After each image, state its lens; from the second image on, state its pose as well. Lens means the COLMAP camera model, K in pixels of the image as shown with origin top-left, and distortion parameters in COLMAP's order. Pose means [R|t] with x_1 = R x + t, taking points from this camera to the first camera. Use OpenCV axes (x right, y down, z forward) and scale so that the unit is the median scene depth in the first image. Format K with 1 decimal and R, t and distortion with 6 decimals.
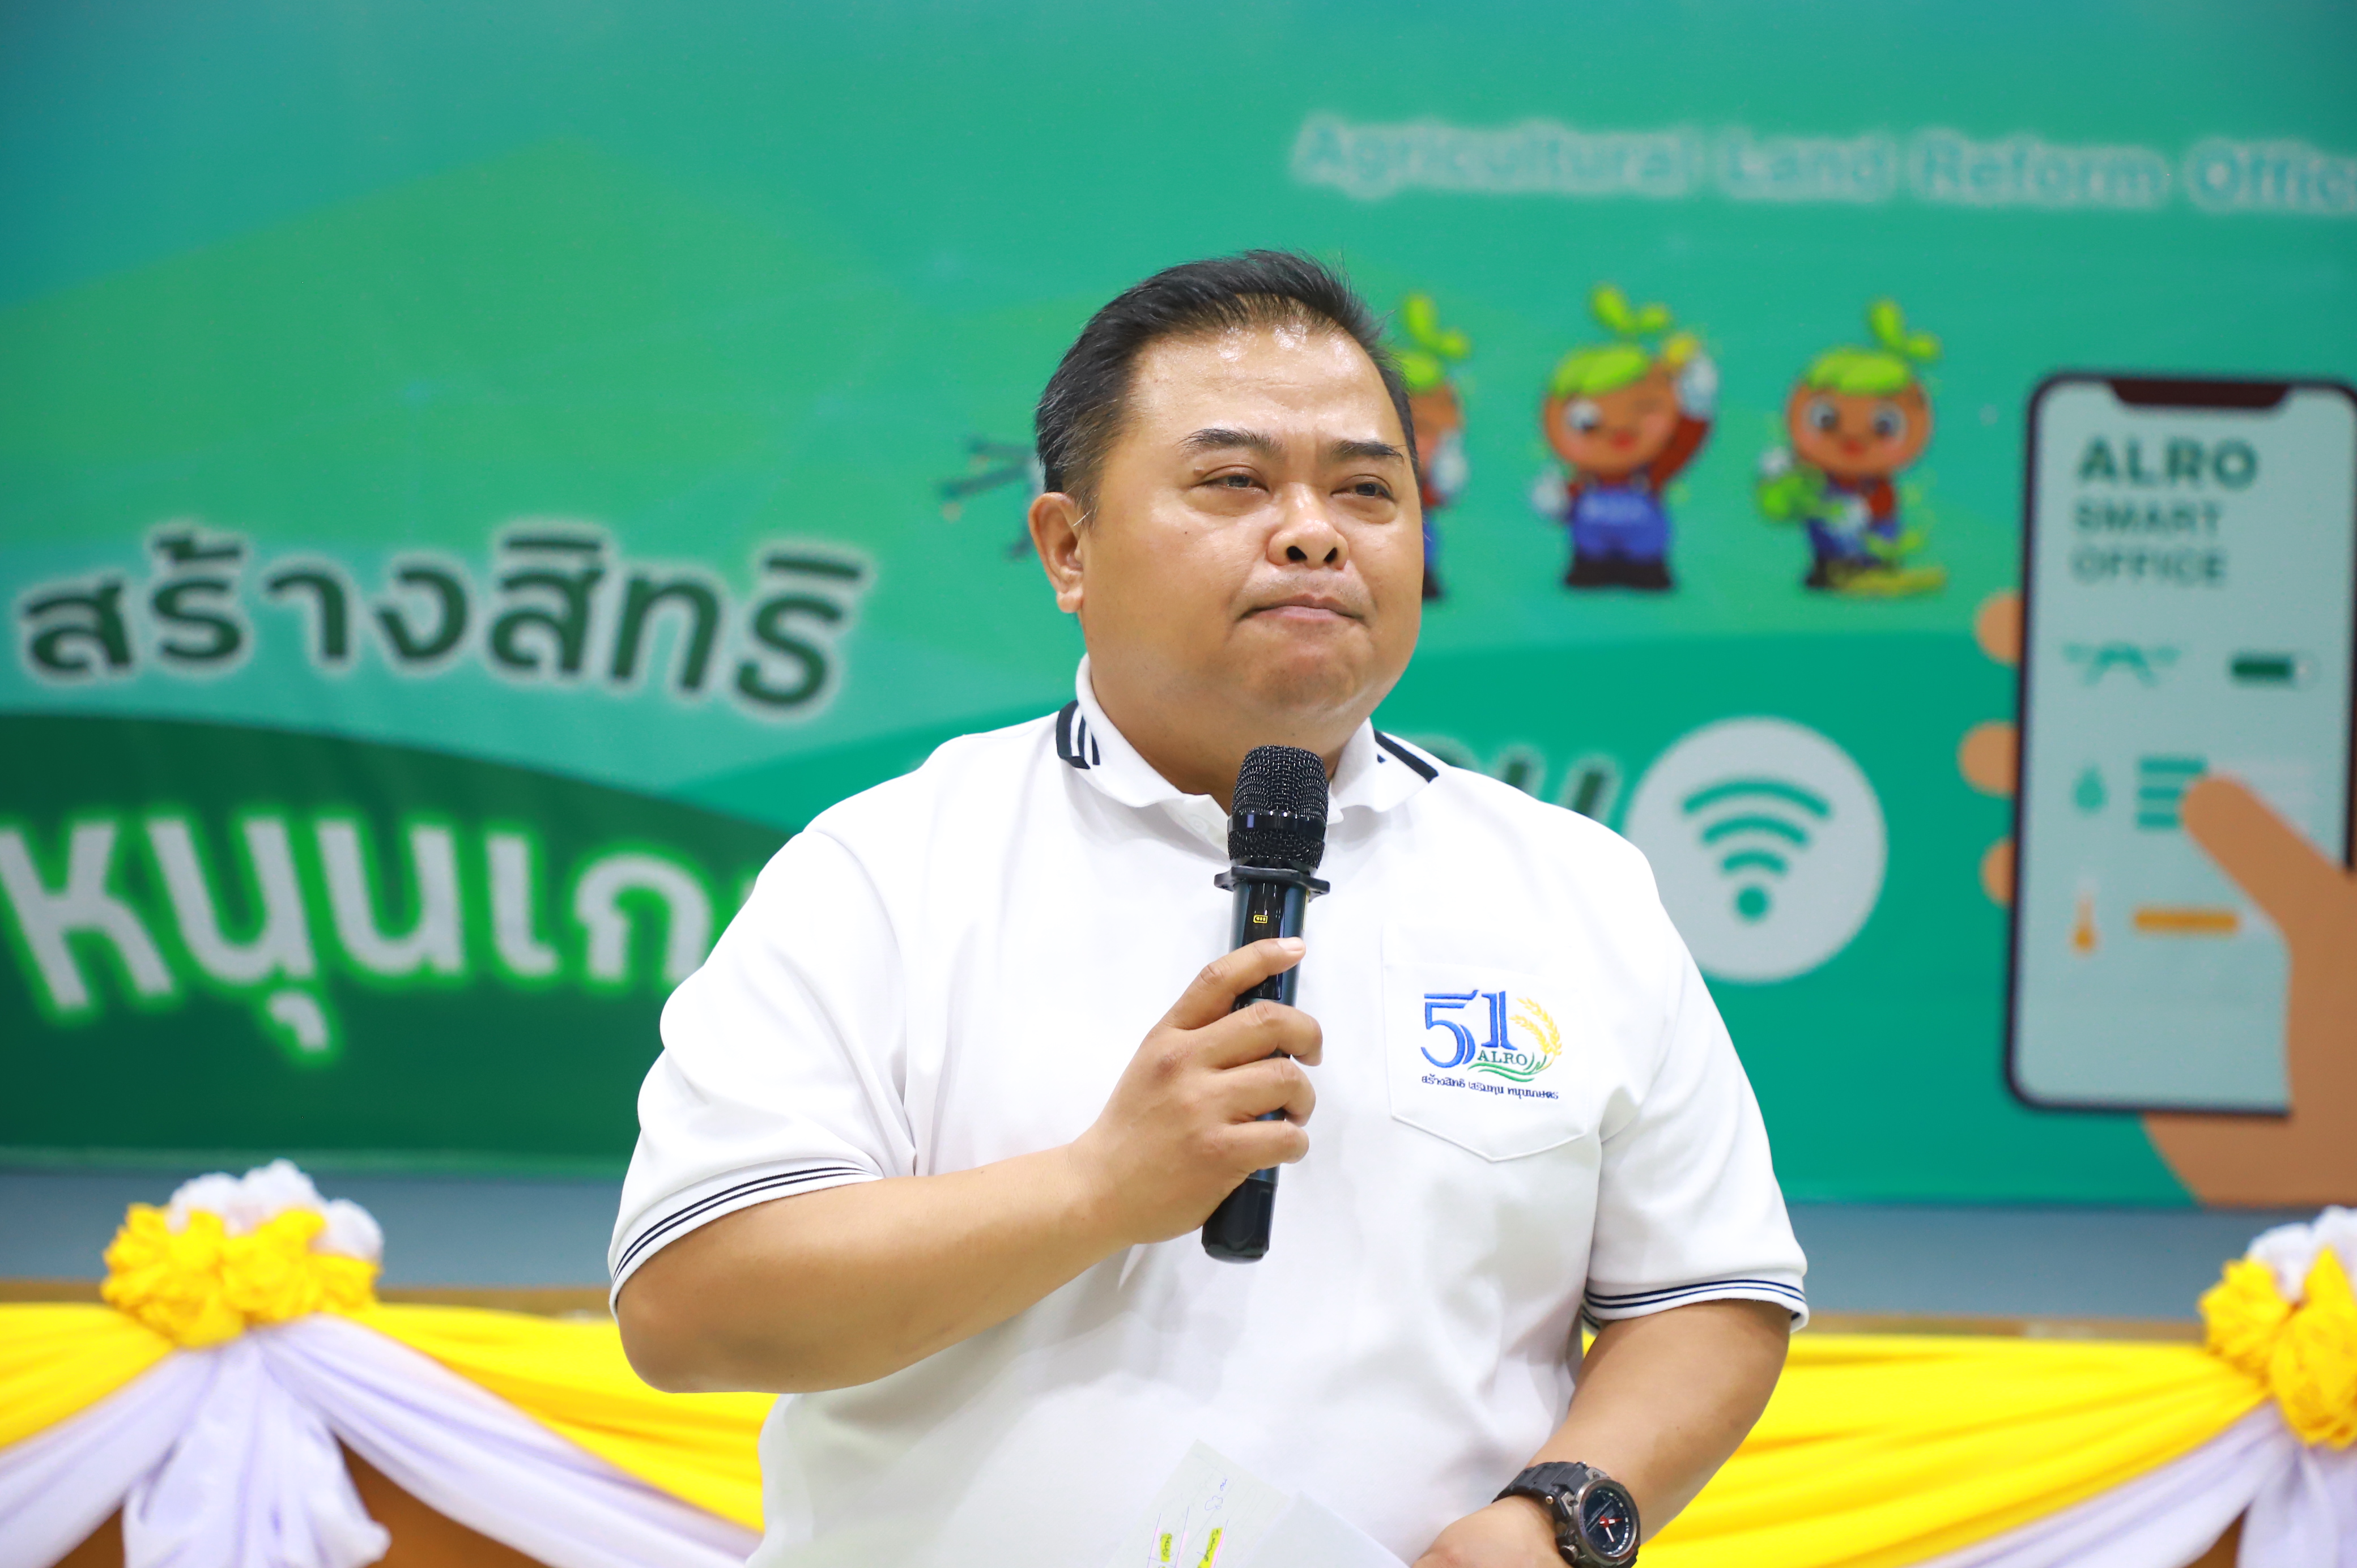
lens RADIAL K [[5343.6, 0, 1253.3], [0, 5343.6, 777.4], [0, 0, 1]] dist [0.084030, 0.000000]
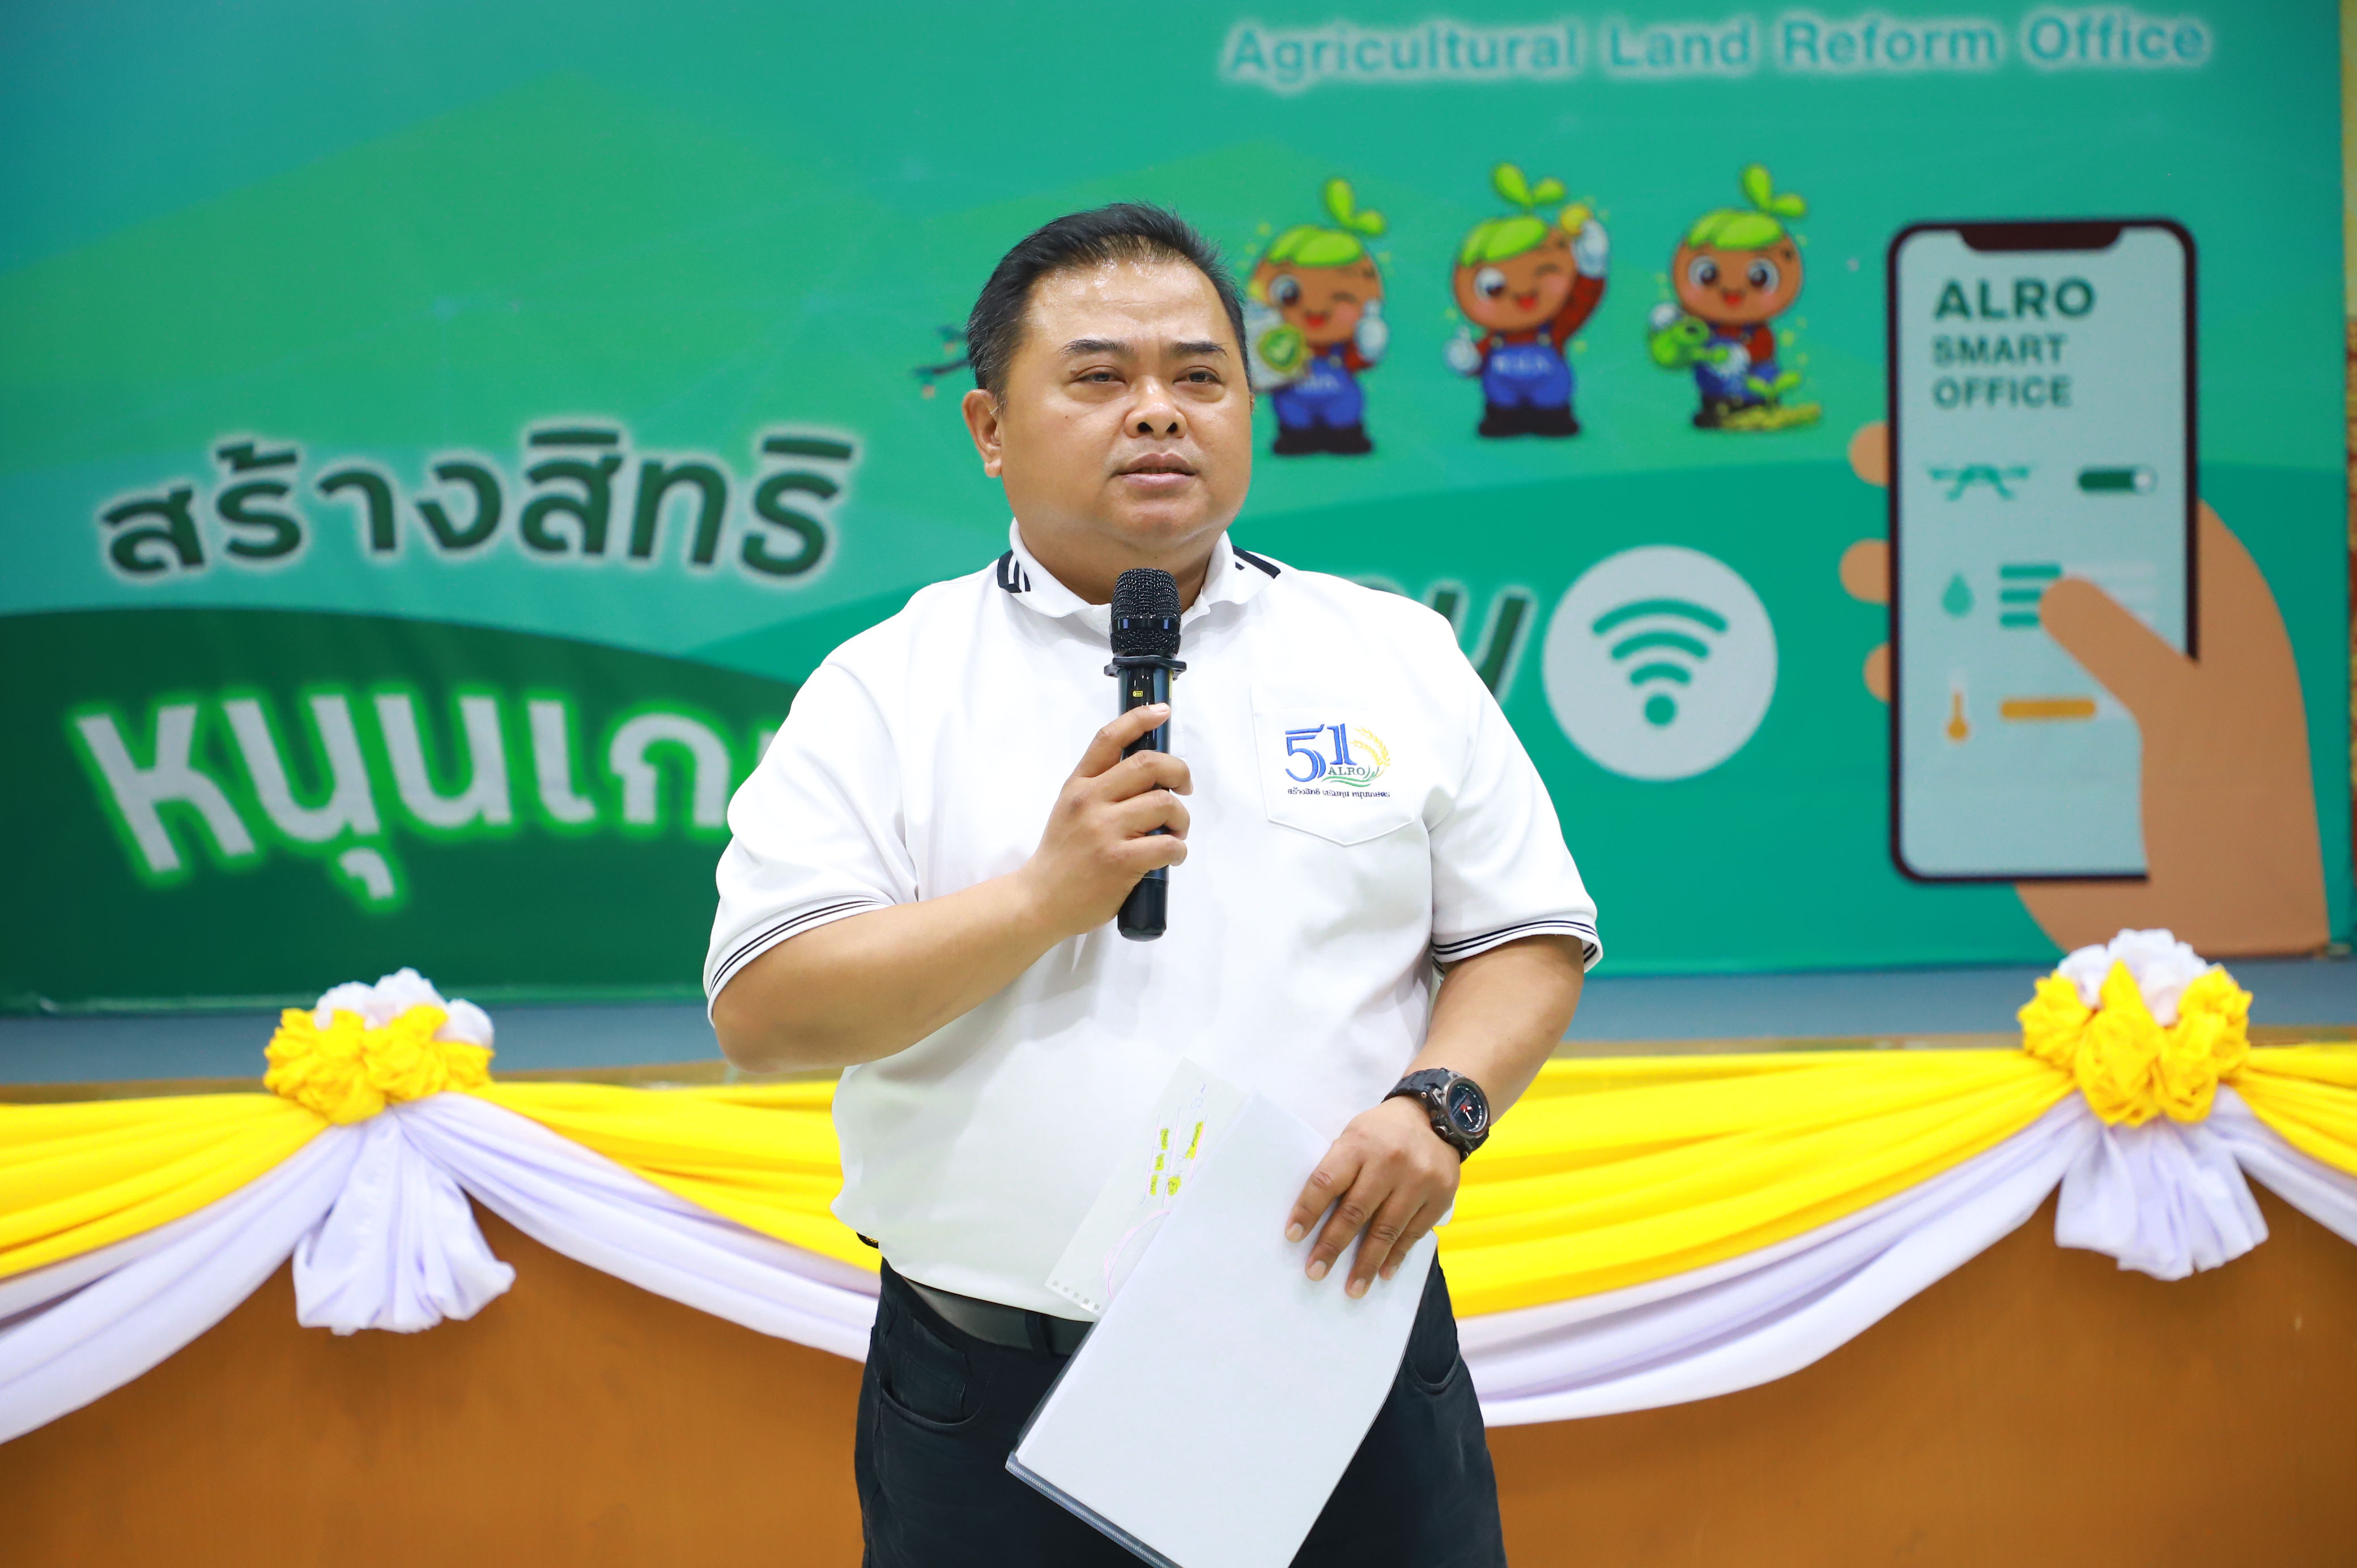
lens RADIAL K [[5343.6, 0, 1214.8], [0, 5343.6, 790.2], [0, 0, 1]] dist [0.084030, 0.000000]
pose [[0.998958, -0.044664, -0.009417, 0.010103], [0.044915, 0.998588, 0.028361, 0.004223], [0.008137, -0.028755, 0.999553, -0.118626]]
